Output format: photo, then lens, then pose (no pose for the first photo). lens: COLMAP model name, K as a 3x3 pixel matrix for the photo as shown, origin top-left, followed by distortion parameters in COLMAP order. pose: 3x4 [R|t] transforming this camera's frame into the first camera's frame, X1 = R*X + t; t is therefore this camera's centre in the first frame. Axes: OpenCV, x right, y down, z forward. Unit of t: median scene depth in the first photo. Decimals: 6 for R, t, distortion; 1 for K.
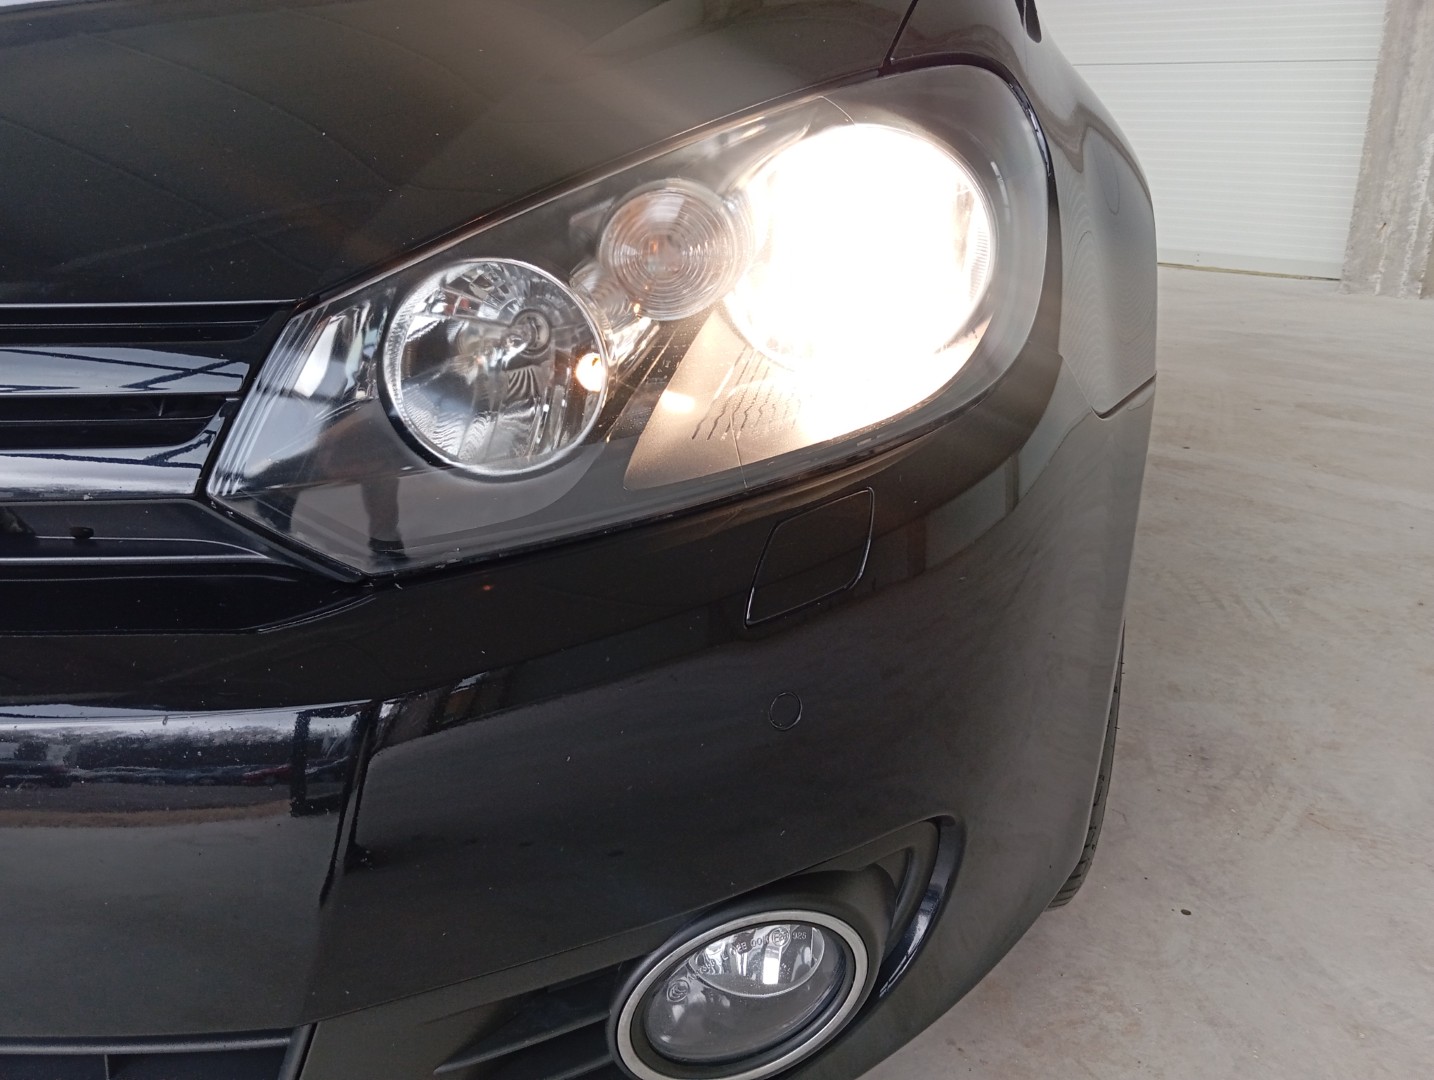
lens RADIAL K [[1298.0, 0, 717.0], [0, 1298.0, 540.0], [0, 0, 1]] dist [0.035413, -0.025352]
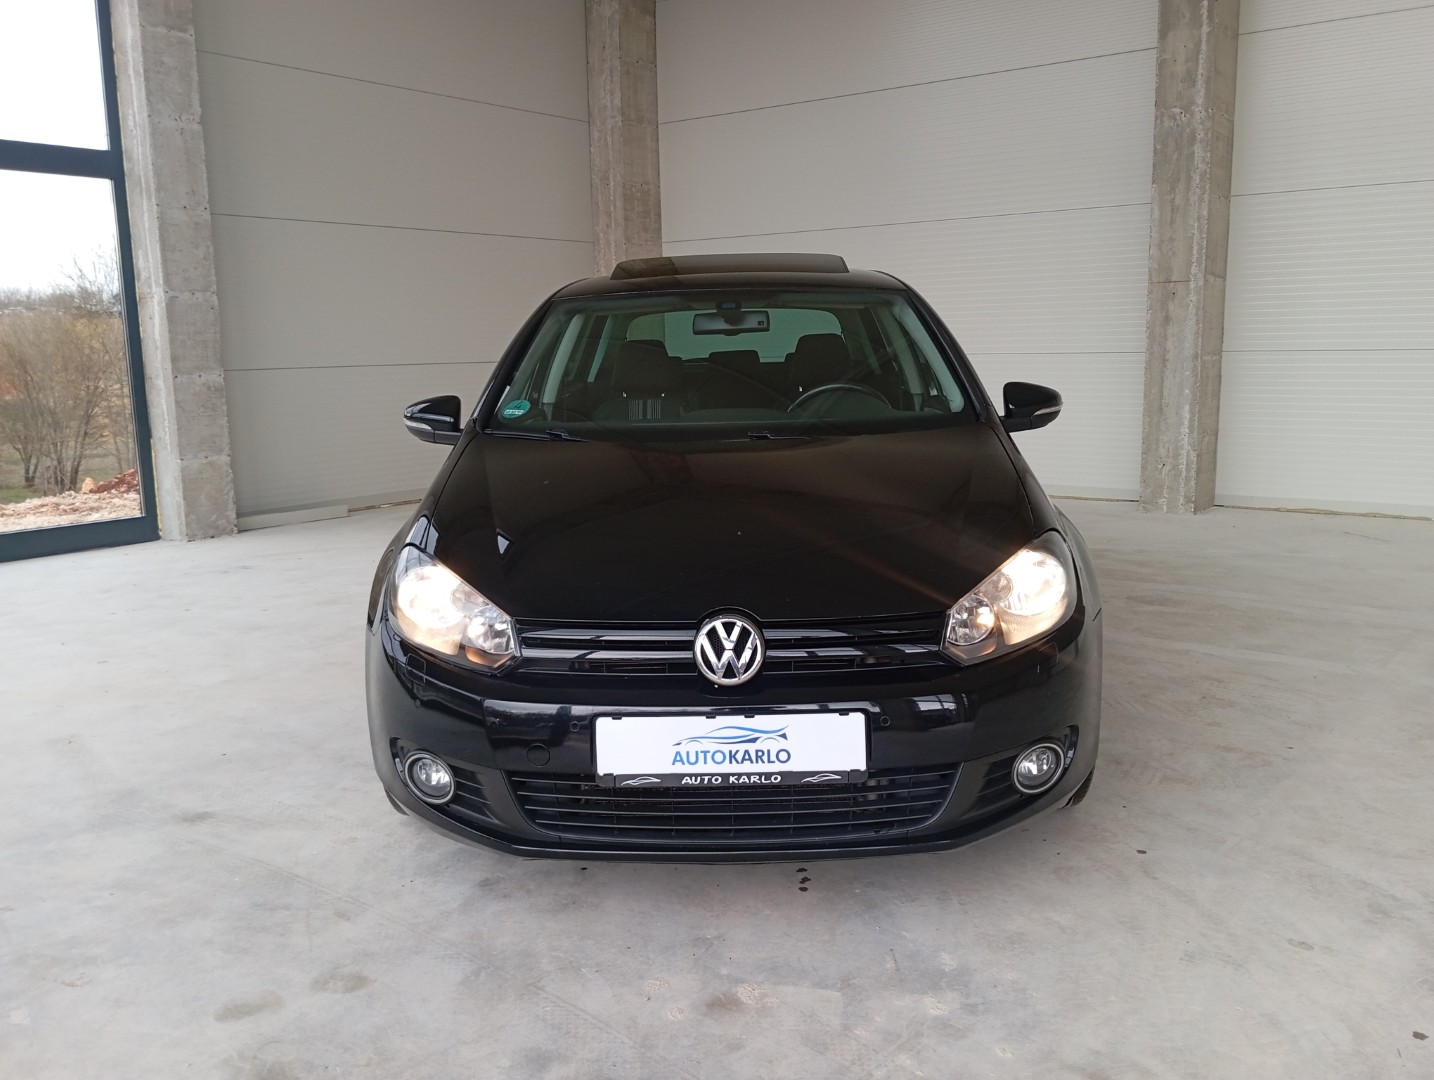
lens RADIAL K [[1243.7, 0, 704.0], [0, 1243.7, 542.7], [0, 0, 1]] dist [0.062079, -0.061544]
pose [[0.993015, -0.053079, 0.105371, -0.216518], [0.068648, 0.986282, -0.150118, 0.025109], [-0.095958, 0.156303, 0.983037, -0.446557]]
